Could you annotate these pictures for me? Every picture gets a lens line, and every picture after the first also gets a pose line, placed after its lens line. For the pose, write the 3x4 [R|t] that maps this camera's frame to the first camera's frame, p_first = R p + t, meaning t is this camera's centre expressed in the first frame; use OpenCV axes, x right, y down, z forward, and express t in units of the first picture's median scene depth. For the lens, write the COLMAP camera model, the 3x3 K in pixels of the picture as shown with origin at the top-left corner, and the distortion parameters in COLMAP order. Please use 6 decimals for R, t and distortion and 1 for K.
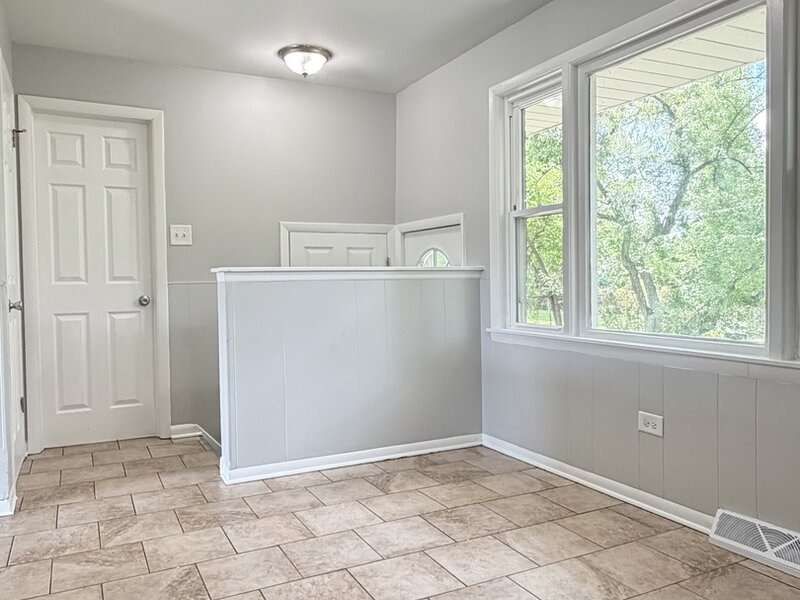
lens RADIAL K [[630.9, 0, 398.4], [0, 630.9, 299.6], [0, 0, 1]] dist [0.026757, 0.000612]
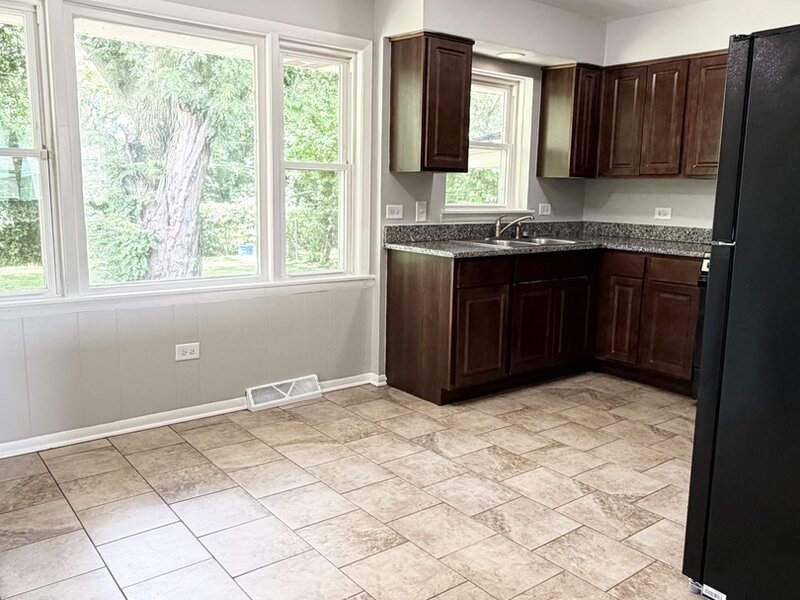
lens RADIAL K [[663.6, 0, 397.3], [0, 663.6, 301.2], [0, 0, 1]] dist [0.012430, -0.003776]
pose [[-0.209703, -0.137048, 0.968113, -0.922333], [0.014265, 0.989594, 0.143178, -0.079529], [-0.977661, 0.043835, -0.205565, 0.864523]]
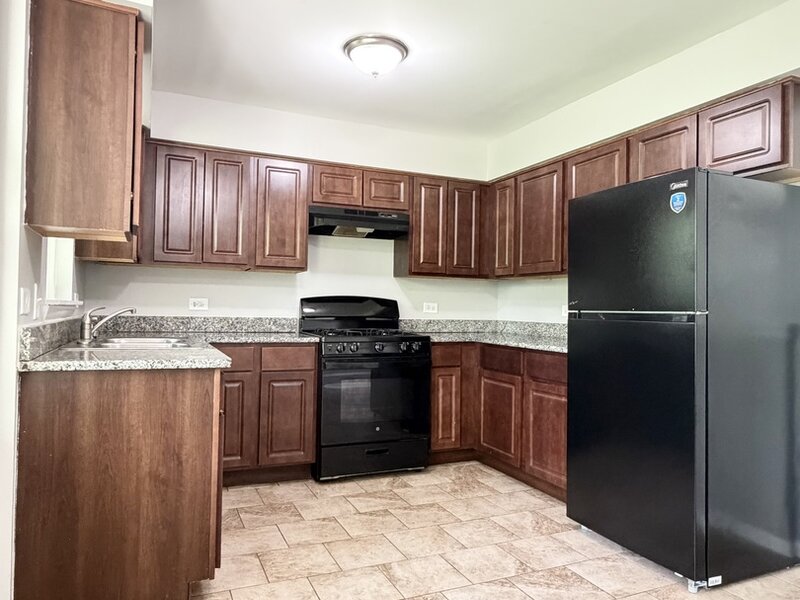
lens RADIAL K [[563.5, 0, 395.3], [0, 563.5, 301.7], [0, 0, 1]] dist [0.001431, 0.000420]
pose [[-0.999148, 0.012340, 0.039377, 0.102252], [0.012854, 0.999835, 0.012824, -0.065421], [-0.039213, 0.013319, -0.999142, 1.208726]]
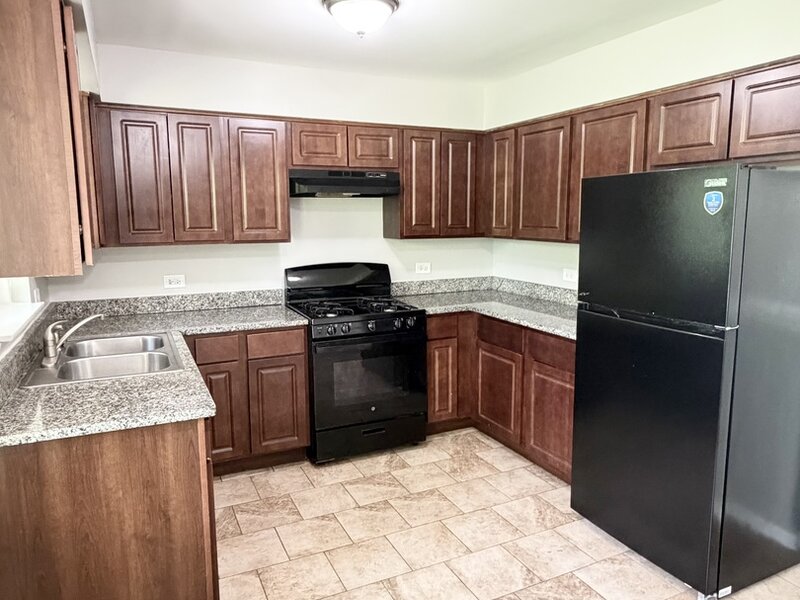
lens RADIAL K [[563.5, 0, 395.8], [0, 563.5, 300.6], [0, 0, 1]] dist [0.001431, 0.000420]
pose [[-0.999323, 0.034534, 0.012651, 0.123808], [0.036220, 0.983818, 0.175470, -0.214312], [-0.006387, 0.175809, -0.984404, 1.105088]]
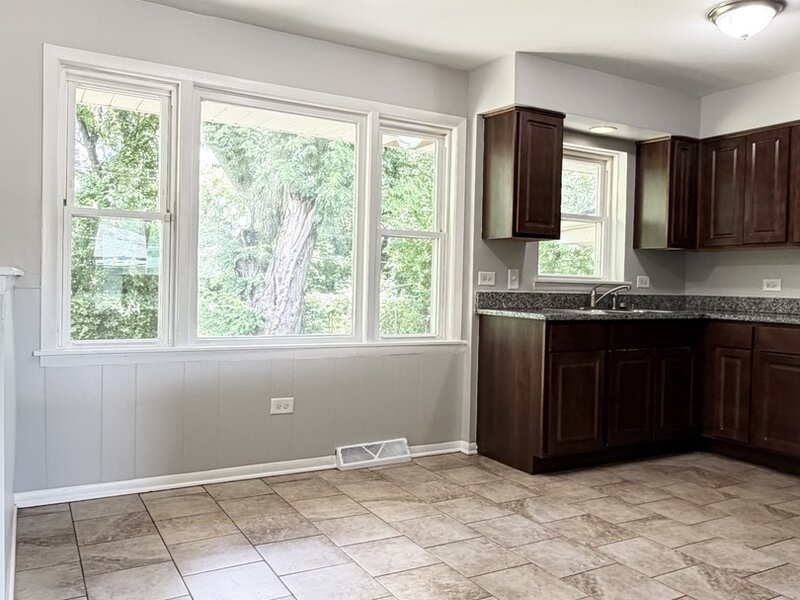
lens RADIAL K [[663.6, 0, 400.1], [0, 663.6, 297.7], [0, 0, 1]] dist [0.012430, -0.003776]
pose [[-0.064368, 0.008123, 0.997893, -0.949723], [0.006771, 0.999947, -0.007703, -0.009368], [-0.997903, 0.006261, -0.064420, 0.850014]]
